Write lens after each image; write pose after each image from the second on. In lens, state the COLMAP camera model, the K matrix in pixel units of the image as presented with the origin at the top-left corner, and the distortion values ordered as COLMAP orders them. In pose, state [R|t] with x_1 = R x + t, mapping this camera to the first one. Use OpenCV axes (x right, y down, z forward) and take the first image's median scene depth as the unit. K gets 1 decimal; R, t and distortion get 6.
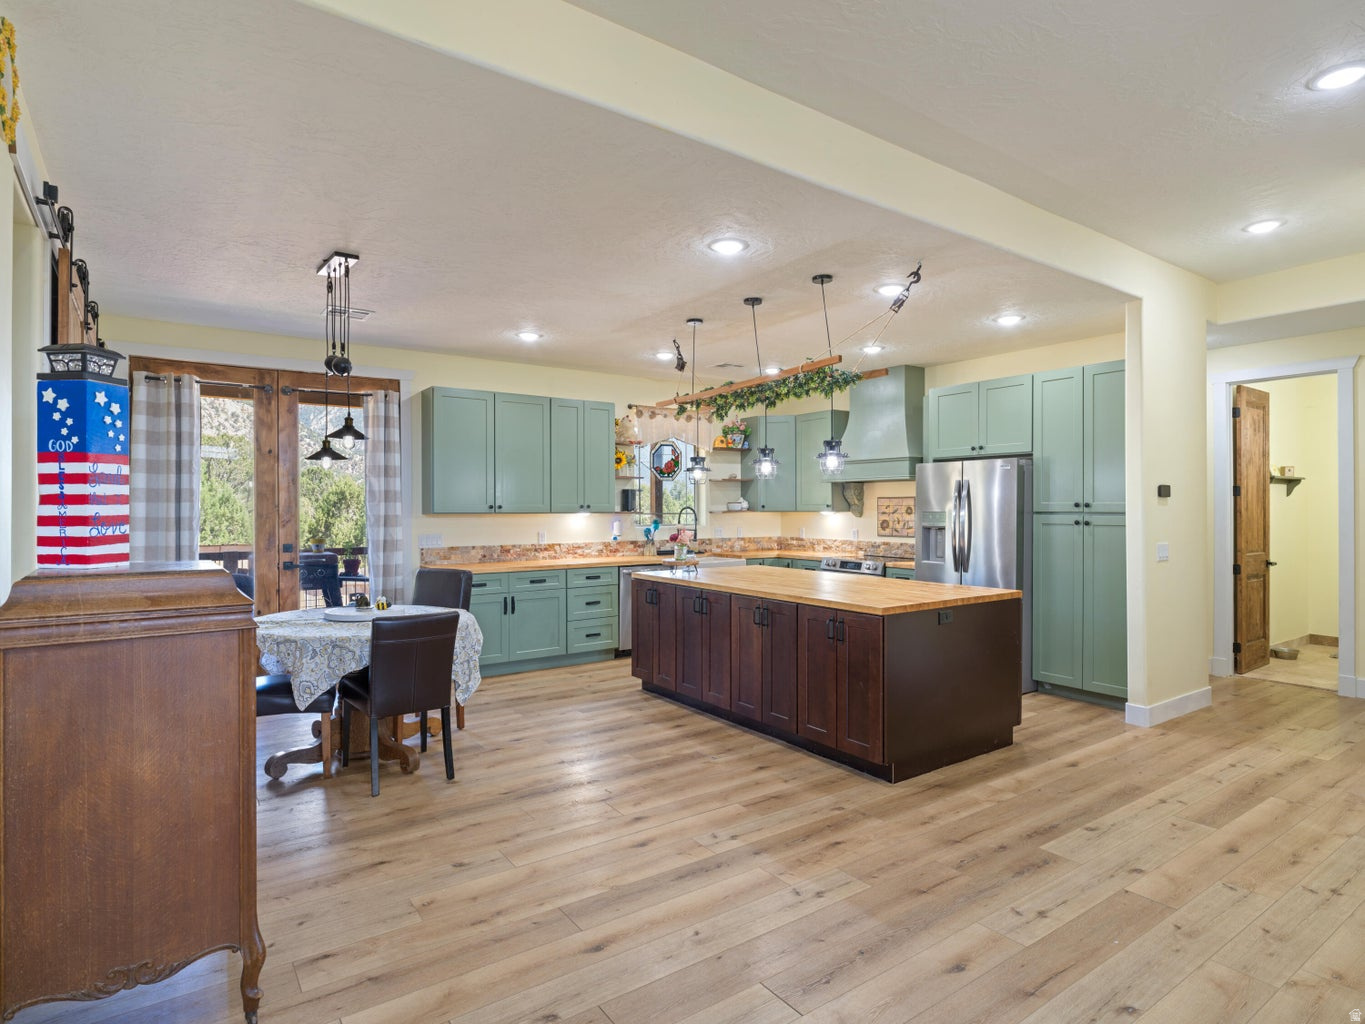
lens RADIAL K [[749.8, 0, 682.5], [0, 749.8, 512.0], [0, 0, 1]] dist [-0.000267, -0.002083]
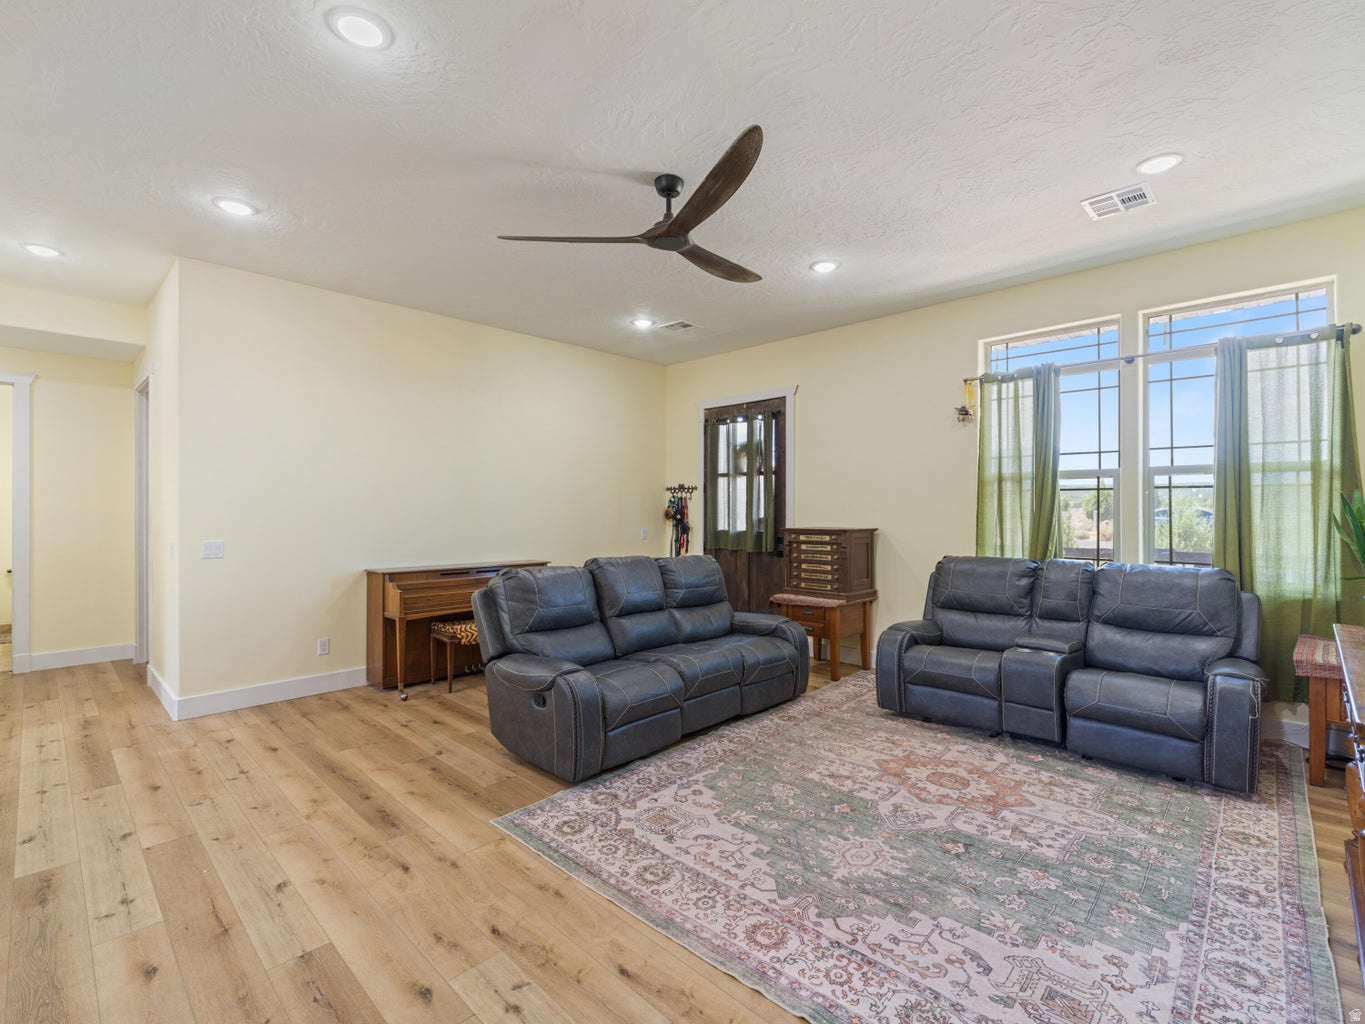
lens RADIAL K [[631.4, 0, 683.9], [0, 631.4, 500.5], [0, 0, 1]] dist [-0.000074, 0.000053]
pose [[-0.180479, 0.012968, 0.983493, -0.318684], [0.002804, 0.999916, -0.012670, 0.000385], [-0.983575, 0.000471, -0.180500, 0.250502]]
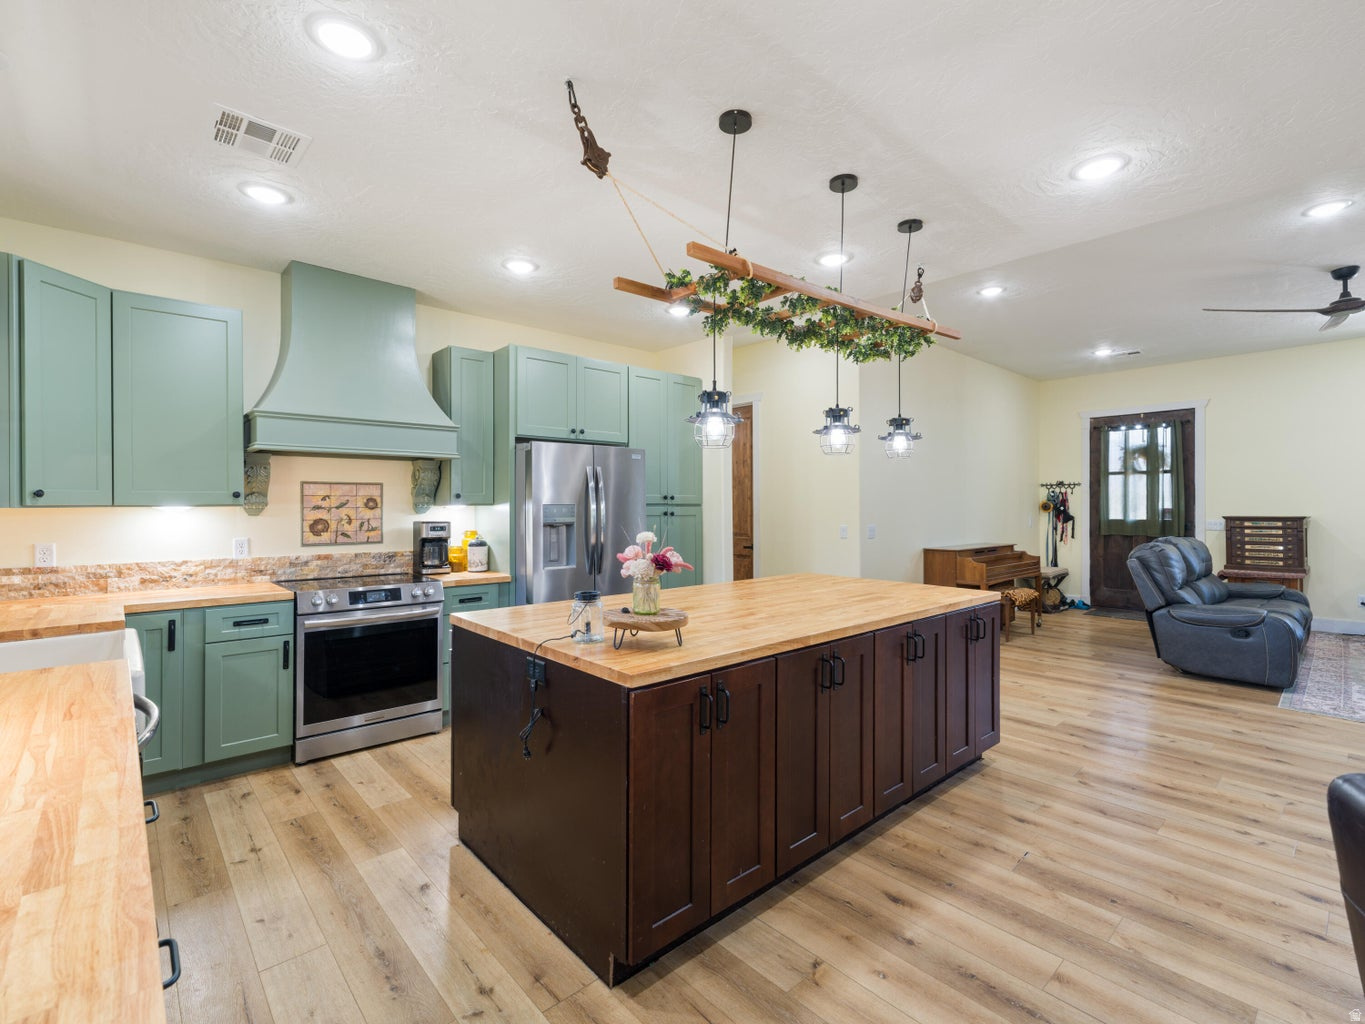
lens RADIAL K [[631.4, 0, 683.9], [0, 631.4, 500.5], [0, 0, 1]] dist [-0.000074, 0.000053]
pose [[-0.119408, 0.006427, 0.992824, -0.507923], [0.006826, 0.999961, -0.005653, 0.000810], [-0.992822, 0.006102, -0.119447, 1.392796]]
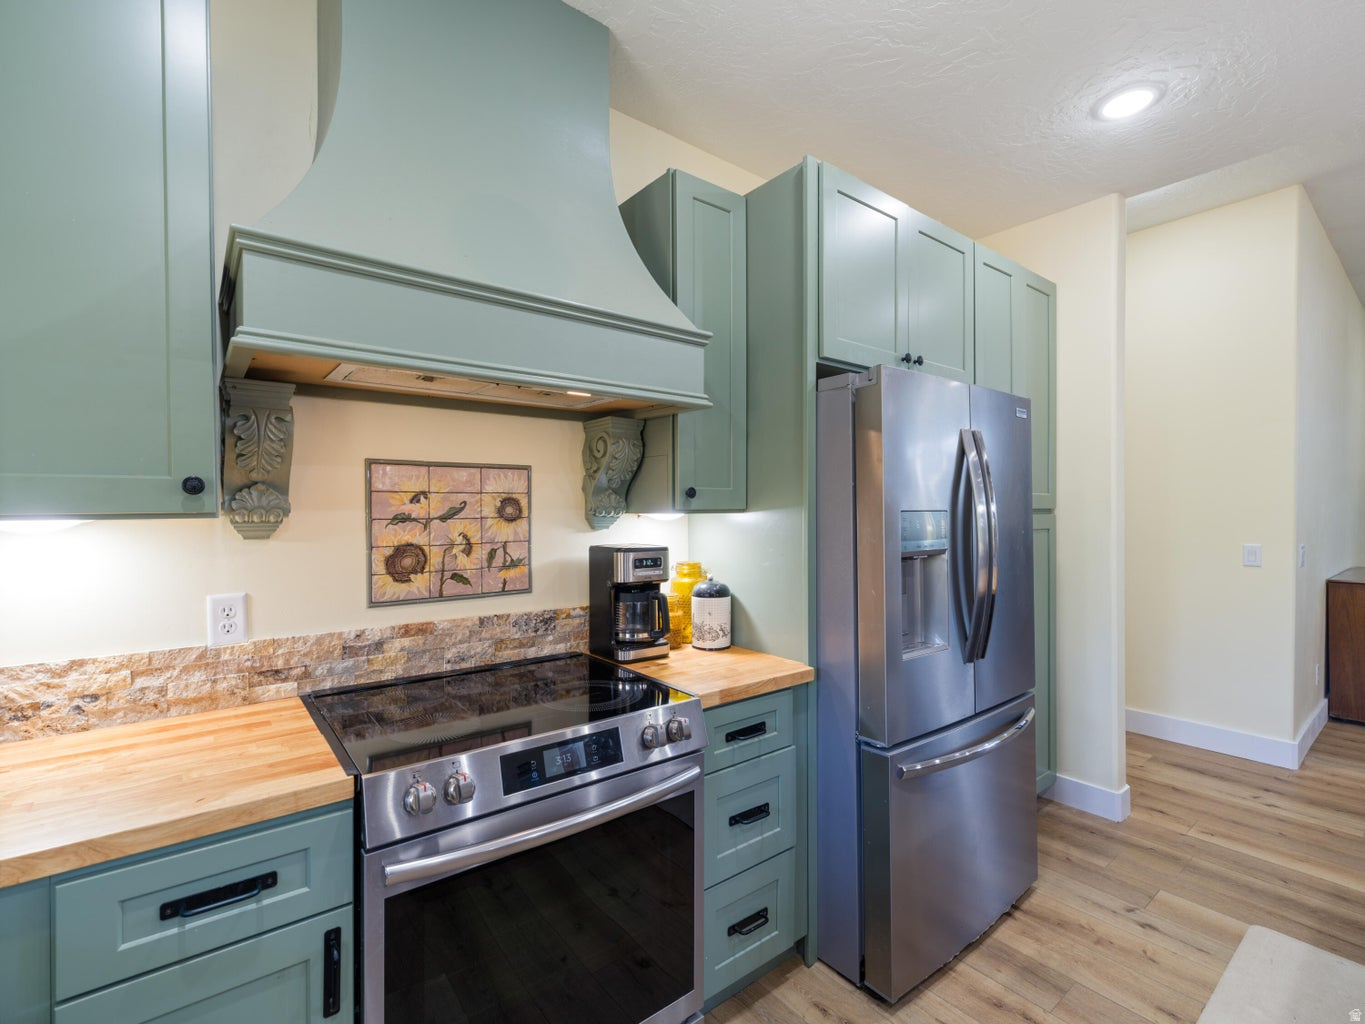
lens RADIAL K [[625.5, 0, 683.6], [0, 625.5, 510.0], [0, 0, 1]] dist [0.000705, -0.000428]
pose [[-0.057175, -0.001107, 0.998364, 0.066335], [0.009036, 0.999958, 0.001627, -0.002337], [-0.998323, 0.009114, -0.057163, 1.659717]]
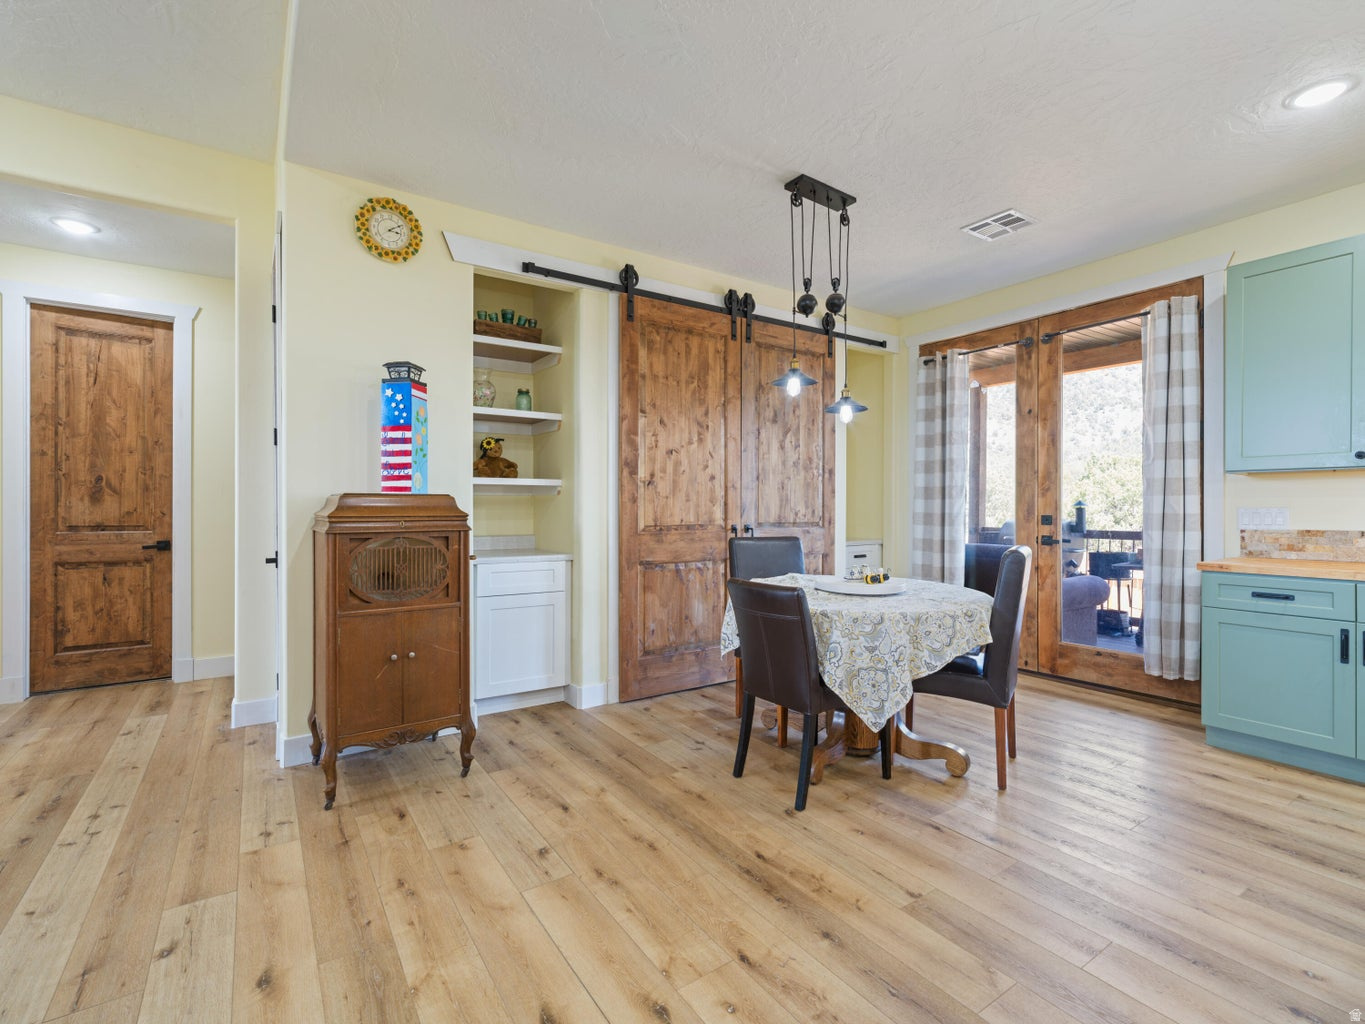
lens RADIAL K [[634.6, 0, 682.5], [0, 634.6, 516.5], [0, 0, 1]] dist [-0.002271, -0.000238]
pose [[-0.023557, 0.016545, -0.999586, 0.303365], [-0.005162, 0.999848, 0.016671, 0.047398], [0.999709, 0.005553, -0.023468, 0.831120]]
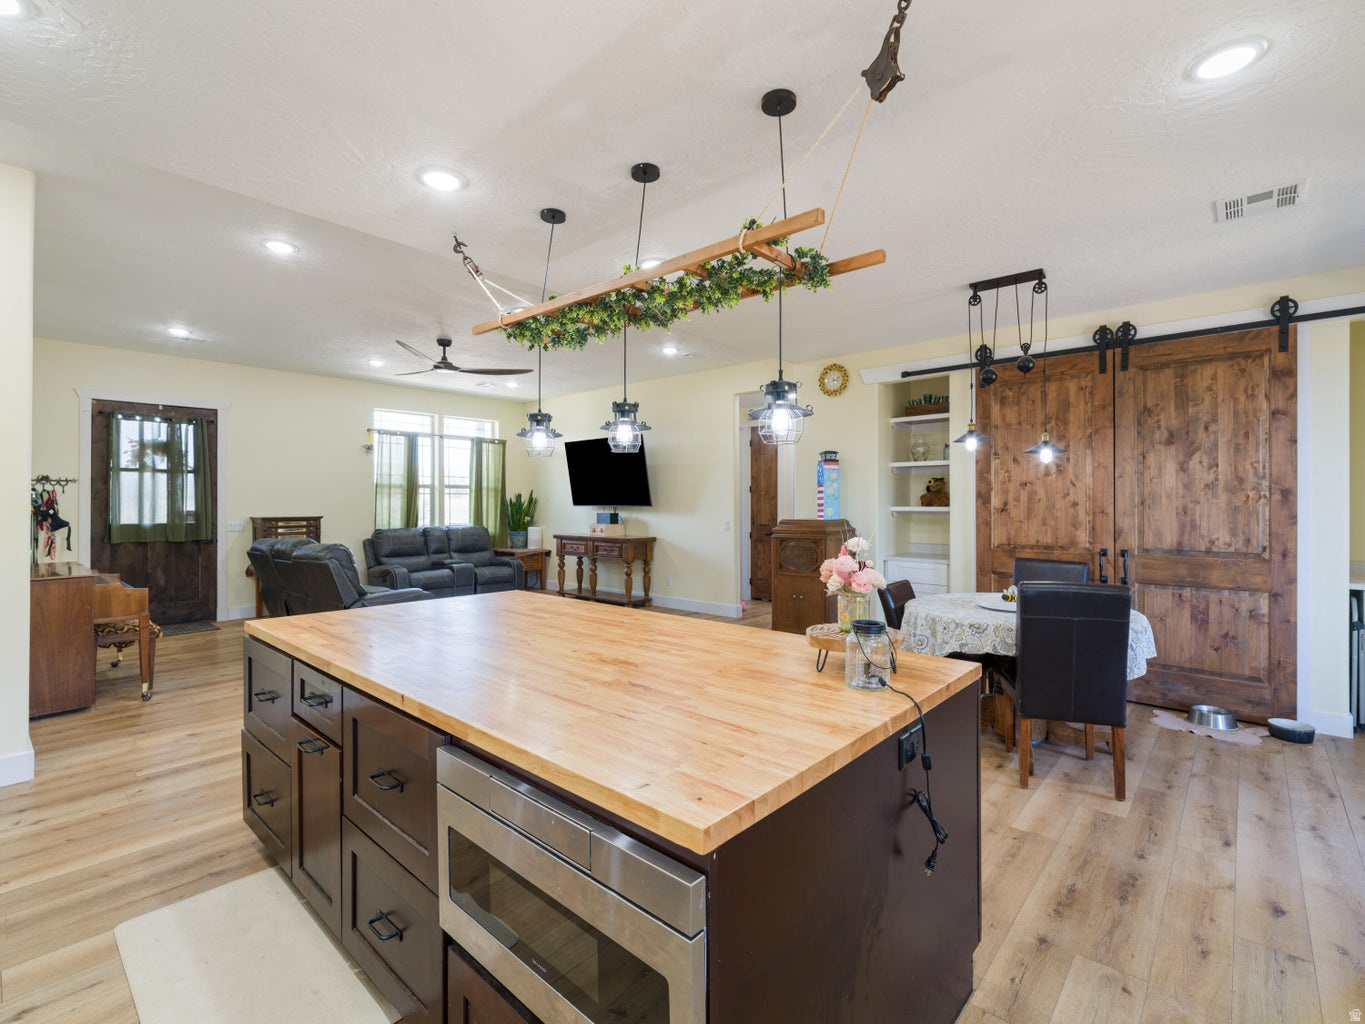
lens RADIAL K [[625.5, 0, 683.6], [0, 625.5, 510.0], [0, 0, 1]] dist [0.000705, -0.000428]
pose [[-0.973826, 0.003578, -0.227268, 0.210124], [0.000310, 0.999896, 0.014415, -0.003370], [0.227295, 0.013968, -0.973726, 1.758261]]
